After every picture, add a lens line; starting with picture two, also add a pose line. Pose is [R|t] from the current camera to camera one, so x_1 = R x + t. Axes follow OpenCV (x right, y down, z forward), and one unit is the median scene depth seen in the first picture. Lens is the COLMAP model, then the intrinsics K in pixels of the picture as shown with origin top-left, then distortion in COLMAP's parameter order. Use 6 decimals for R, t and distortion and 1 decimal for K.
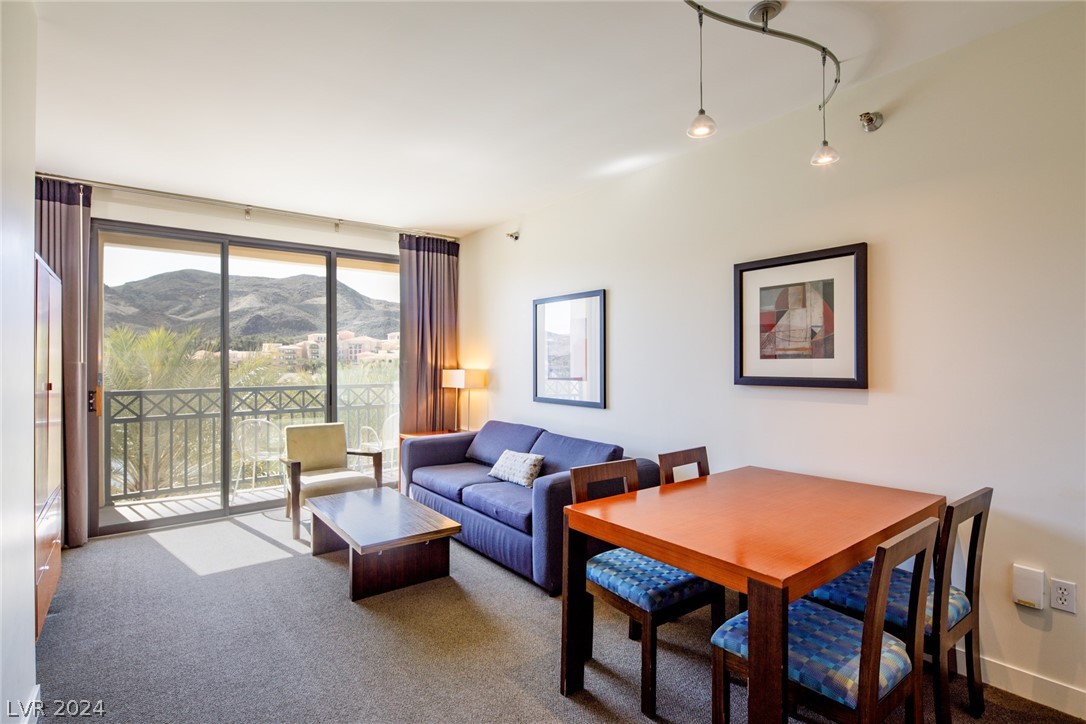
lens RADIAL K [[538.2, 0, 546.9], [0, 538.2, 358.8], [0, 0, 1]] dist [-0.001184, -0.000200]
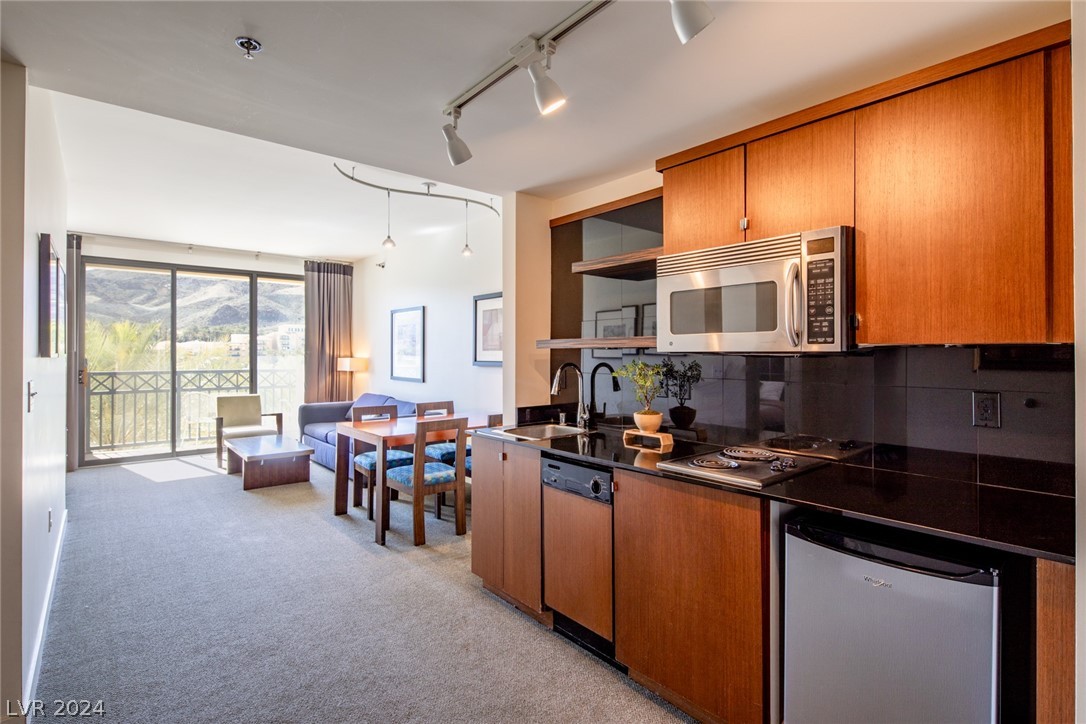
lens RADIAL K [[543.8, 0, 555.2], [0, 543.8, 352.0], [0, 0, 1]] dist [-0.001392, -0.000663]
pose [[0.998800, 0.004618, 0.048755, 0.380252], [-0.004697, 0.999988, 0.001489, 0.000074], [-0.048748, -0.001716, 0.998810, -0.545751]]
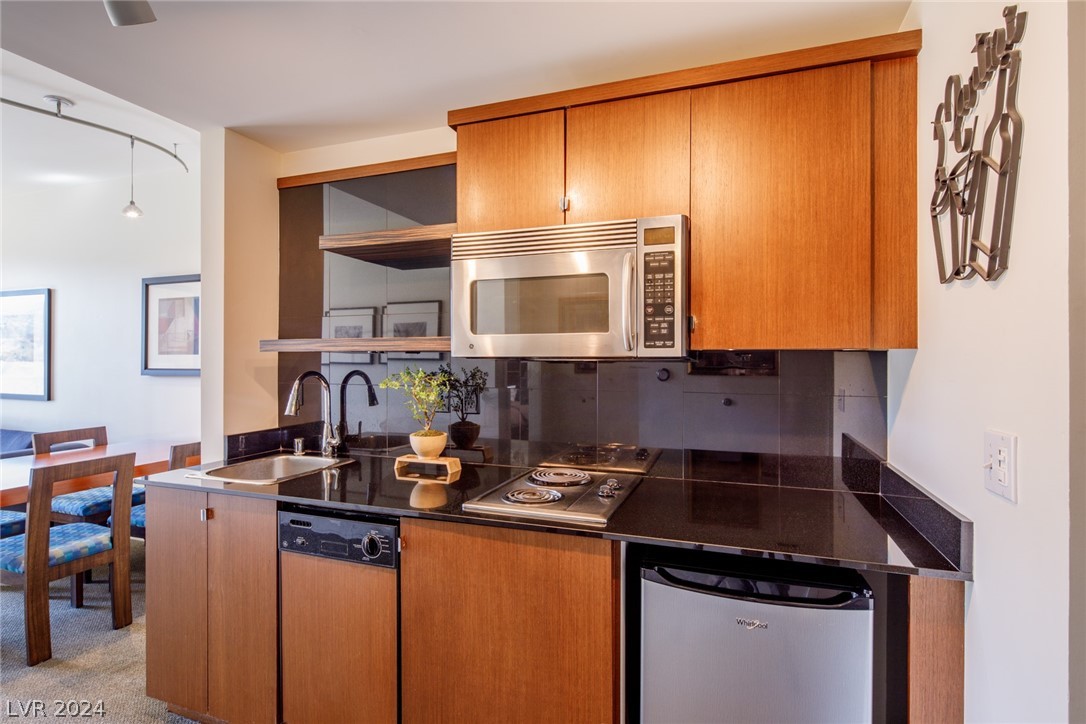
lens RADIAL K [[529.4, 0, 560.7], [0, 529.4, 357.6], [0, 0, 1]] dist [0.000516, -0.001149]
pose [[0.837730, 0.005516, 0.546056, 0.355034], [-0.006721, 0.999977, 0.000210, 0.000282], [-0.546043, -0.003846, 0.837748, -0.397888]]
